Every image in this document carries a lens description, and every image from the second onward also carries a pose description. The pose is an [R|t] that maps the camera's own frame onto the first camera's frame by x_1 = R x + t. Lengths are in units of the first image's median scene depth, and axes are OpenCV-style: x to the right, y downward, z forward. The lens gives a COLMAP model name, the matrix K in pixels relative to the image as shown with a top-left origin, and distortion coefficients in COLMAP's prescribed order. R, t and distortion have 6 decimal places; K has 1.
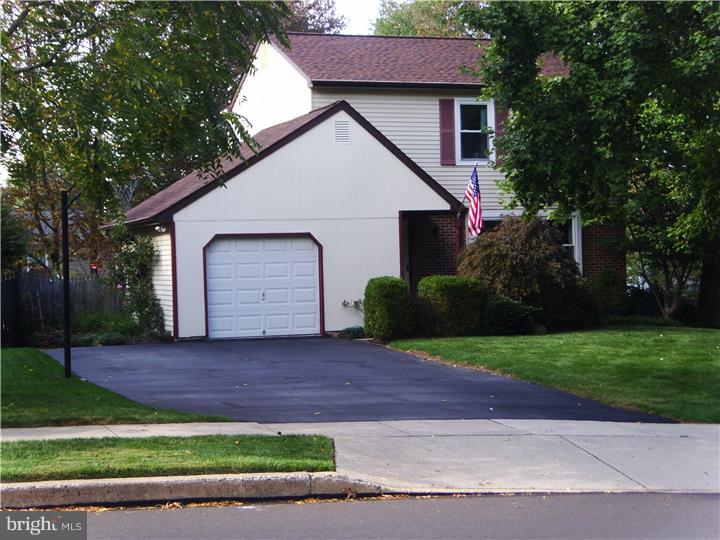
lens RADIAL K [[1292.2, 0, 360.0], [0, 1292.2, 270.0], [0, 0, 1]] dist [-0.013393, -0.013528]
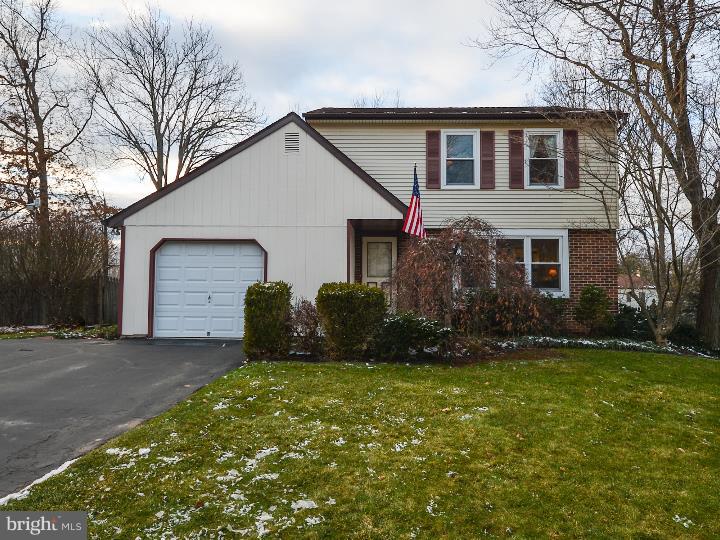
lens RADIAL K [[465.2, 0, 369.9], [0, 465.2, 269.7], [0, 0, 1]] dist [0.037032, 0.000092]
pose [[0.940328, 0.014160, -0.339975, 0.174202], [-0.030402, 0.998634, -0.042494, 0.008621], [0.338909, 0.050294, 0.939474, 0.679700]]
